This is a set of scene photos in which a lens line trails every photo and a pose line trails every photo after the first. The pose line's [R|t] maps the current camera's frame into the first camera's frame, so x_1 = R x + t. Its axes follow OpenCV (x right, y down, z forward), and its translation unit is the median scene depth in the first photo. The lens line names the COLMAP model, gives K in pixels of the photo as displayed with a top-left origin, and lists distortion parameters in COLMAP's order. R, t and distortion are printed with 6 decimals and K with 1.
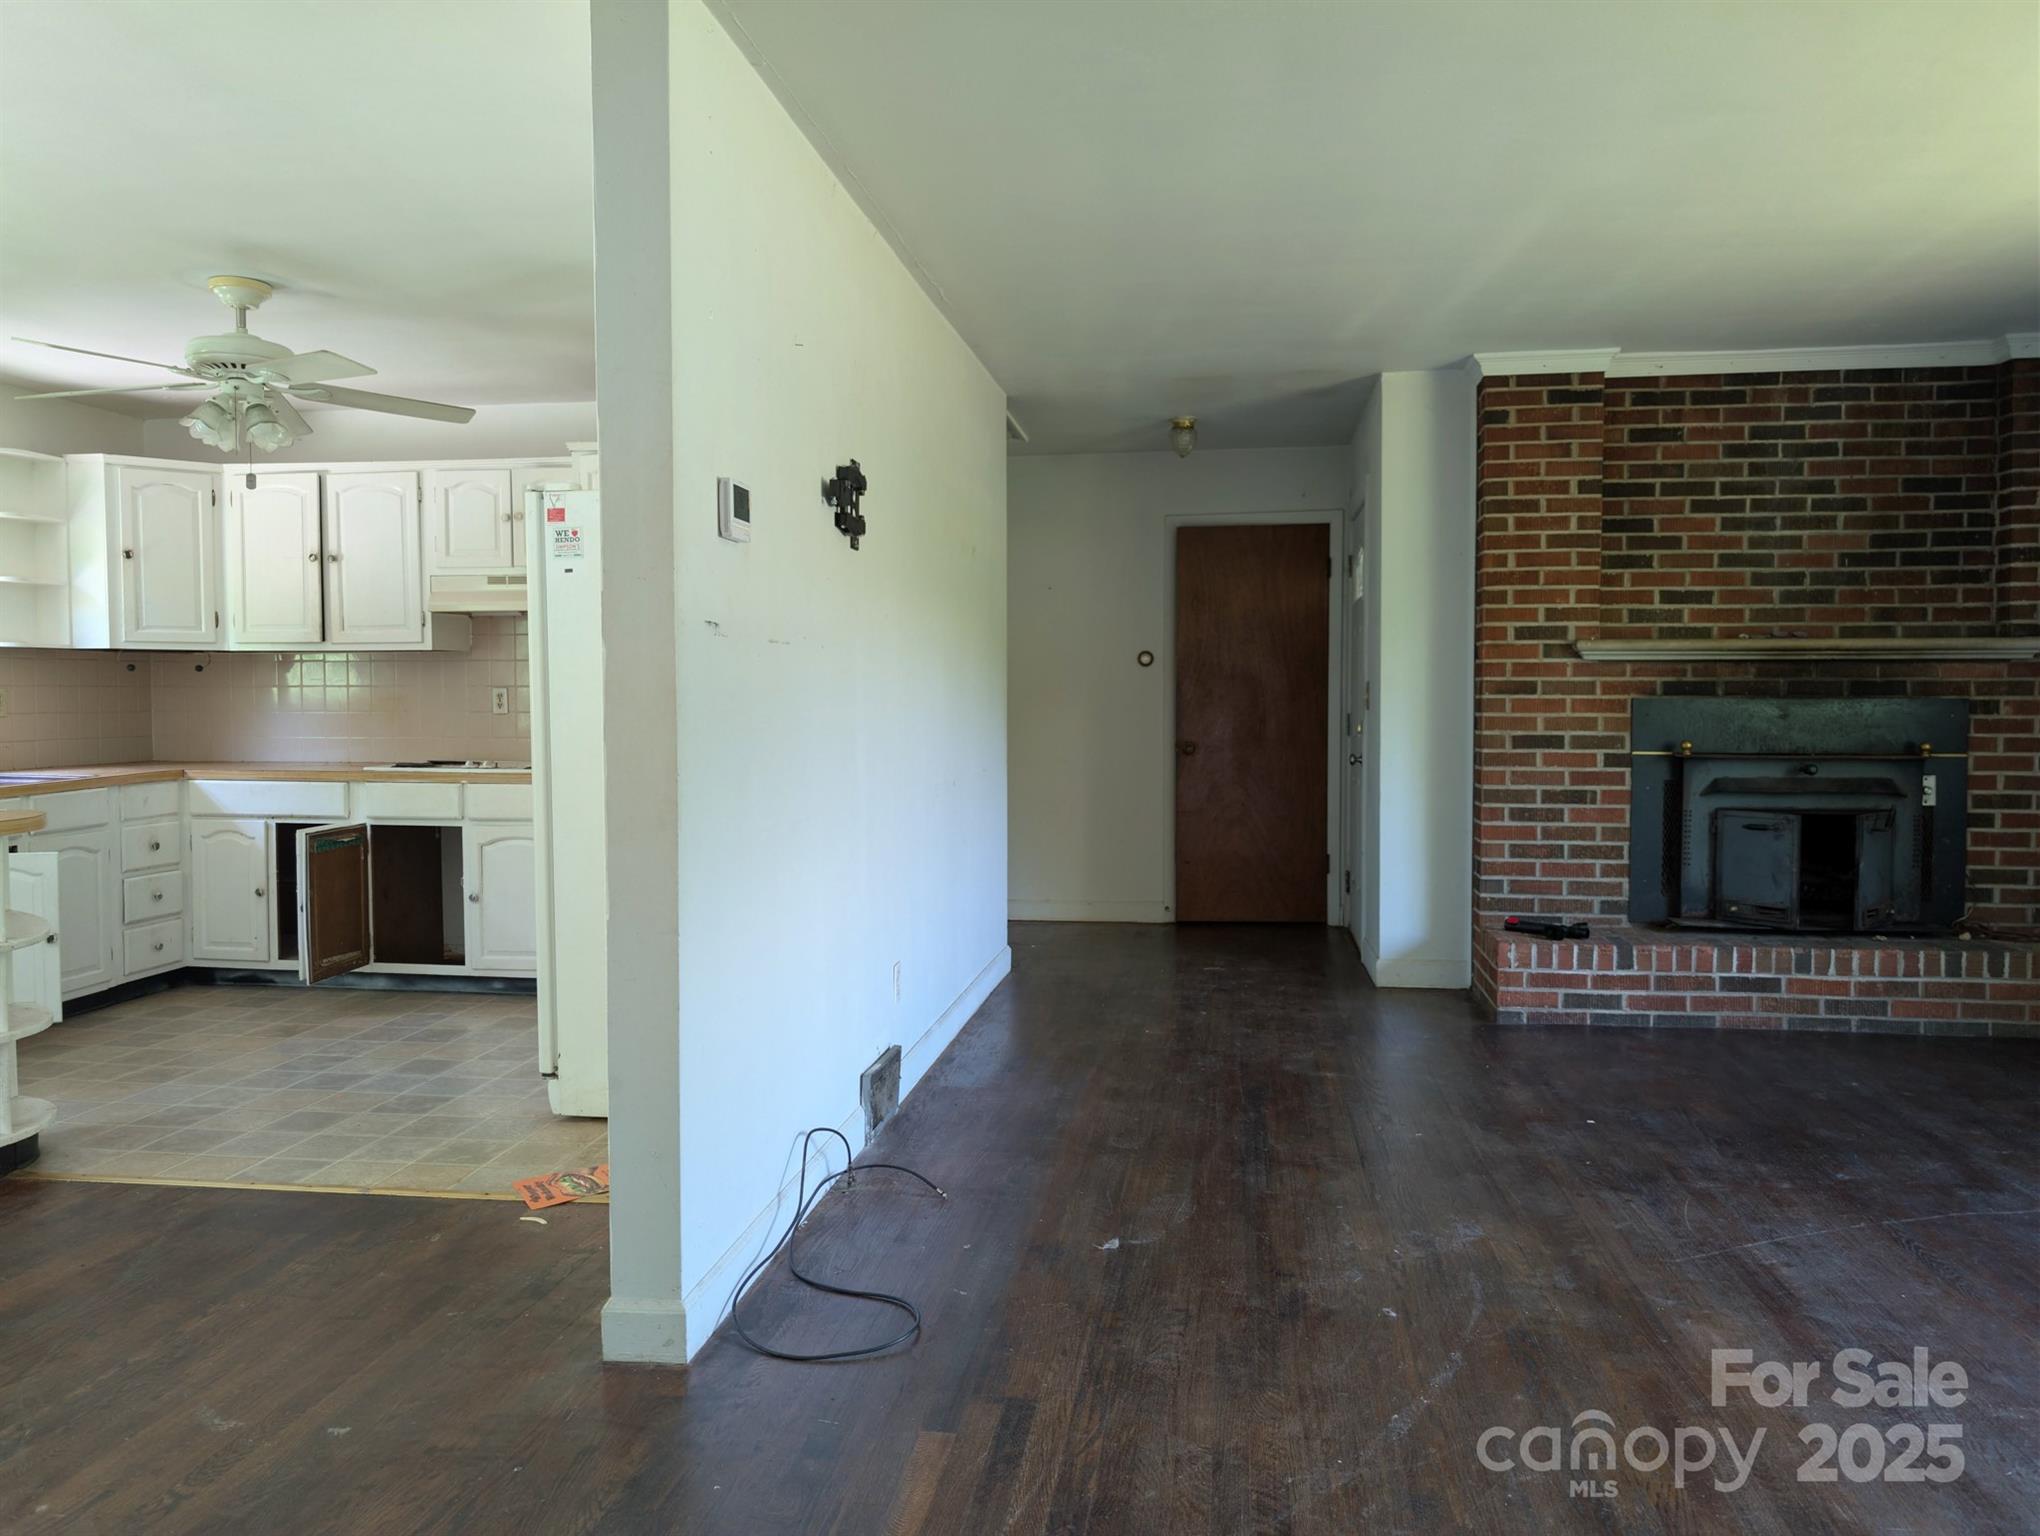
lens RADIAL K [[1461.9, 0, 1022.2], [0, 1461.9, 757.2], [0, 0, 1]] dist [-0.008403, -0.001871]
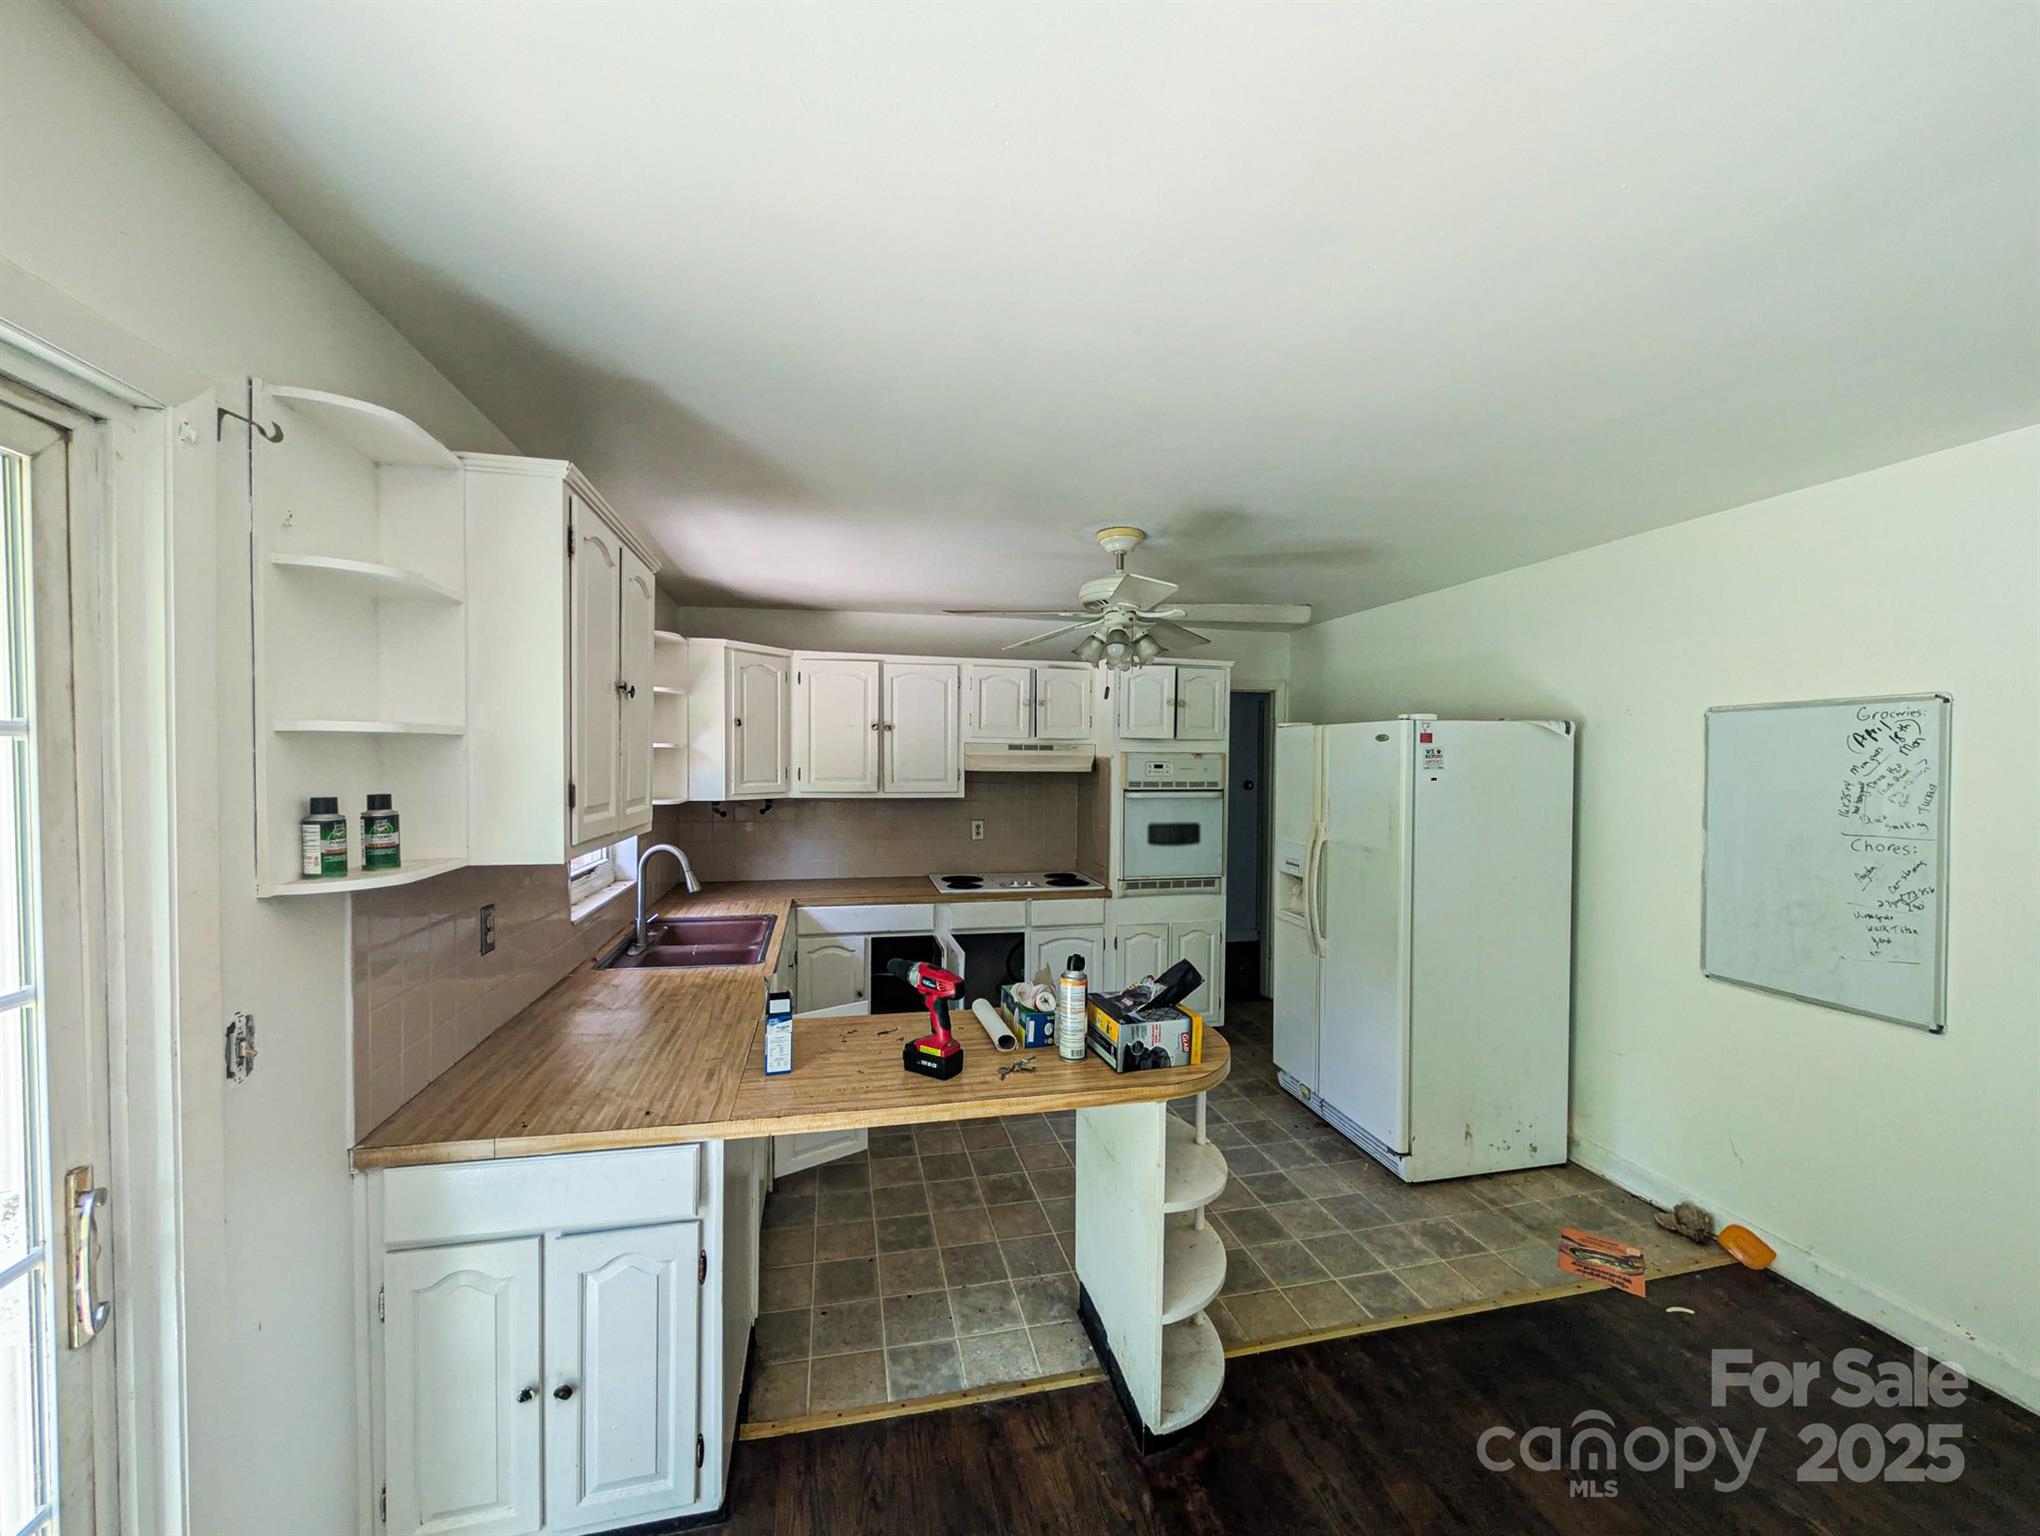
lens RADIAL K [[788.6, 0, 1017.9], [0, 788.6, 780.3], [0, 0, 1]] dist [-0.000685, -0.000052]
pose [[0.935592, -0.001767, 0.353079, -0.634892], [0.006993, 0.999884, -0.013527, -0.081862], [-0.353014, 0.015125, 0.935496, 0.310073]]
